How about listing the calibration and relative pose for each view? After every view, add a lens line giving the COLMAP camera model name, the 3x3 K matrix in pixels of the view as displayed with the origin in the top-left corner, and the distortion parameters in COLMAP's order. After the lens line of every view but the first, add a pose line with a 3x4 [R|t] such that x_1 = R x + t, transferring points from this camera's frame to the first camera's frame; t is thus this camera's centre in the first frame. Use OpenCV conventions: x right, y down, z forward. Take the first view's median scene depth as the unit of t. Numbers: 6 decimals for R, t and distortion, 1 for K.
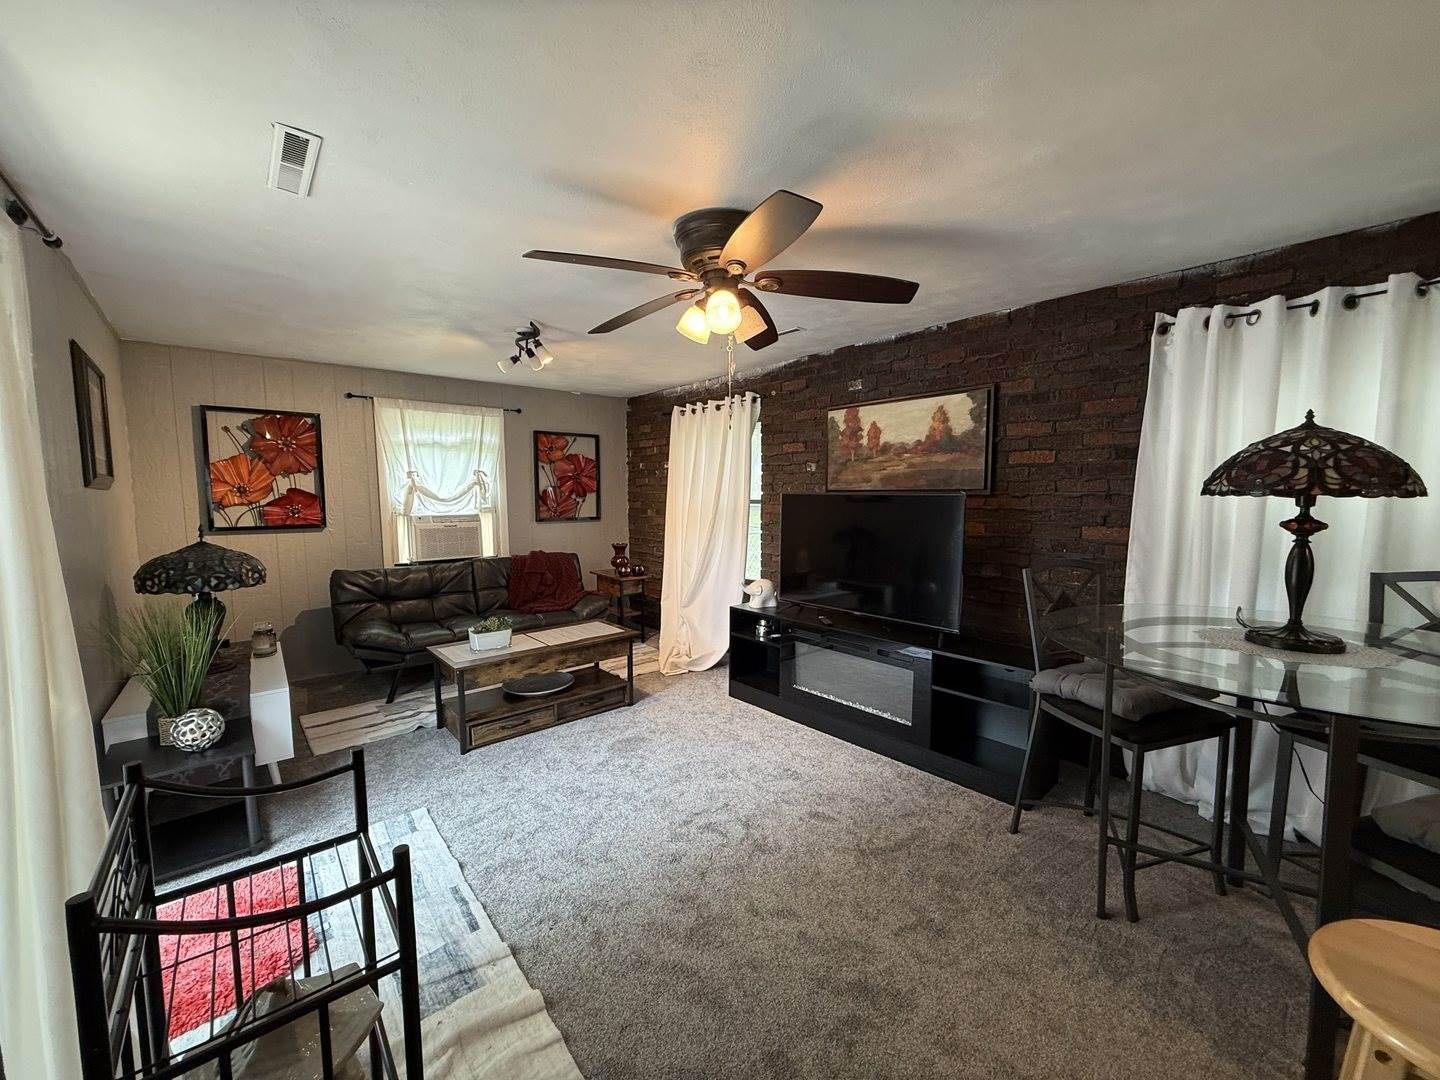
lens RADIAL K [[569.7, 0, 719.3], [0, 569.7, 542.7], [0, 0, 1]] dist [0.001537, 0.000160]
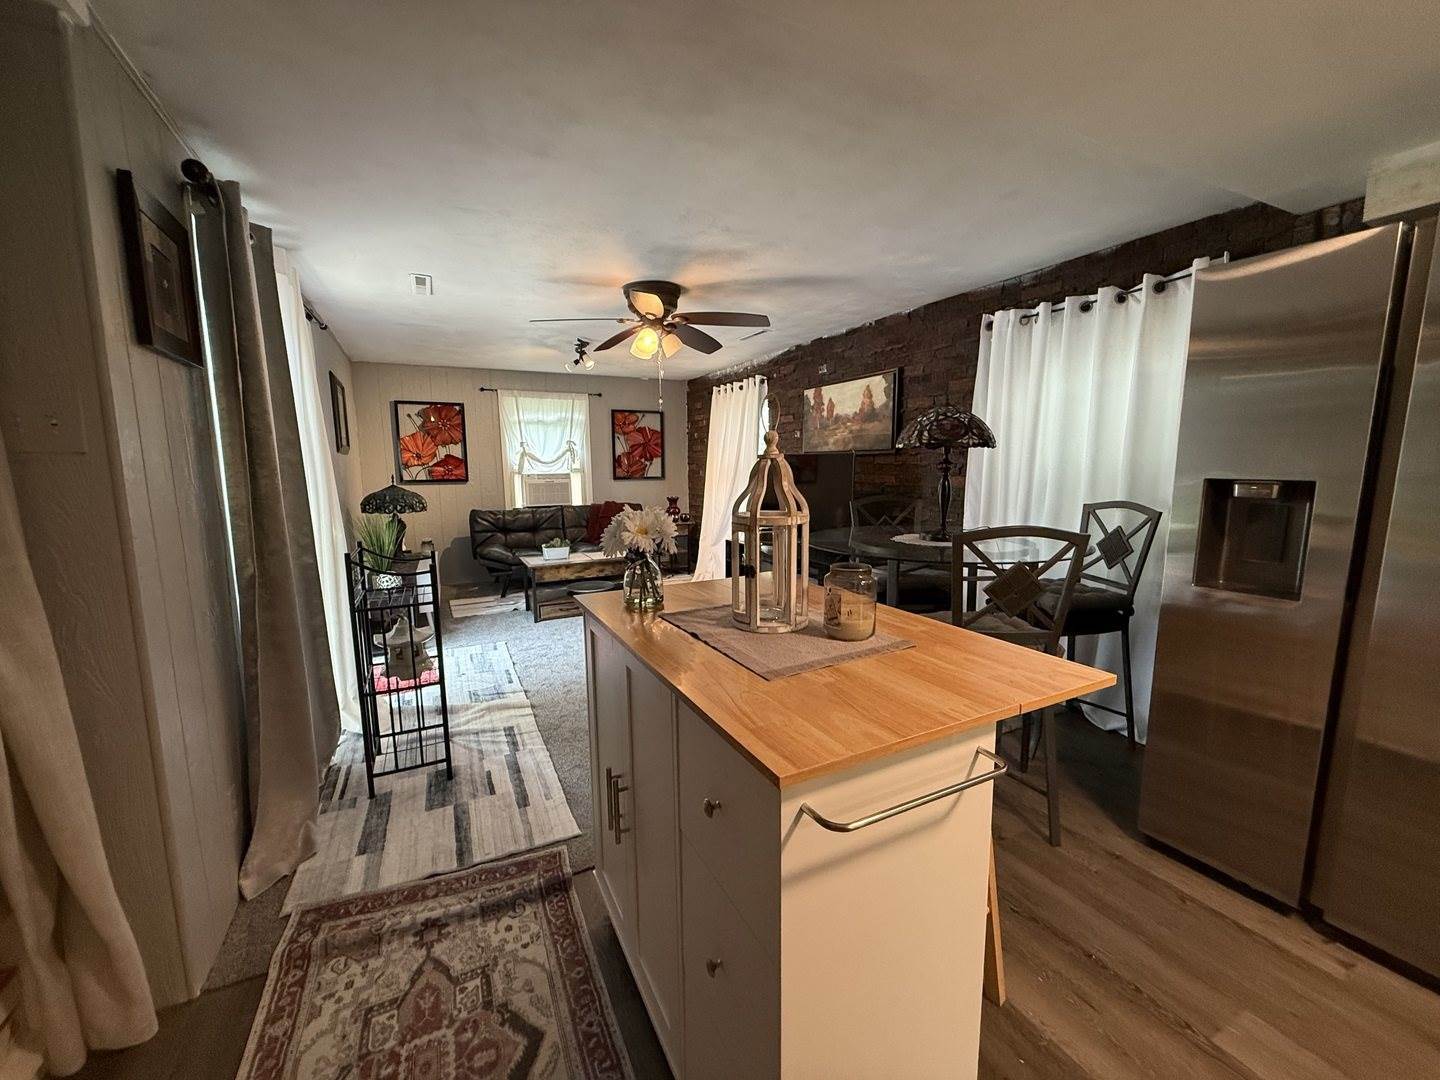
lens RADIAL K [[569.7, 0, 720.7], [0, 569.7, 542.0], [0, 0, 1]] dist [0.001537, 0.000160]
pose [[0.971567, 0.027772, -0.235132, 0.324432], [-0.015646, 0.998457, 0.053282, 0.045926], [0.236249, -0.048088, 0.970502, -0.309915]]
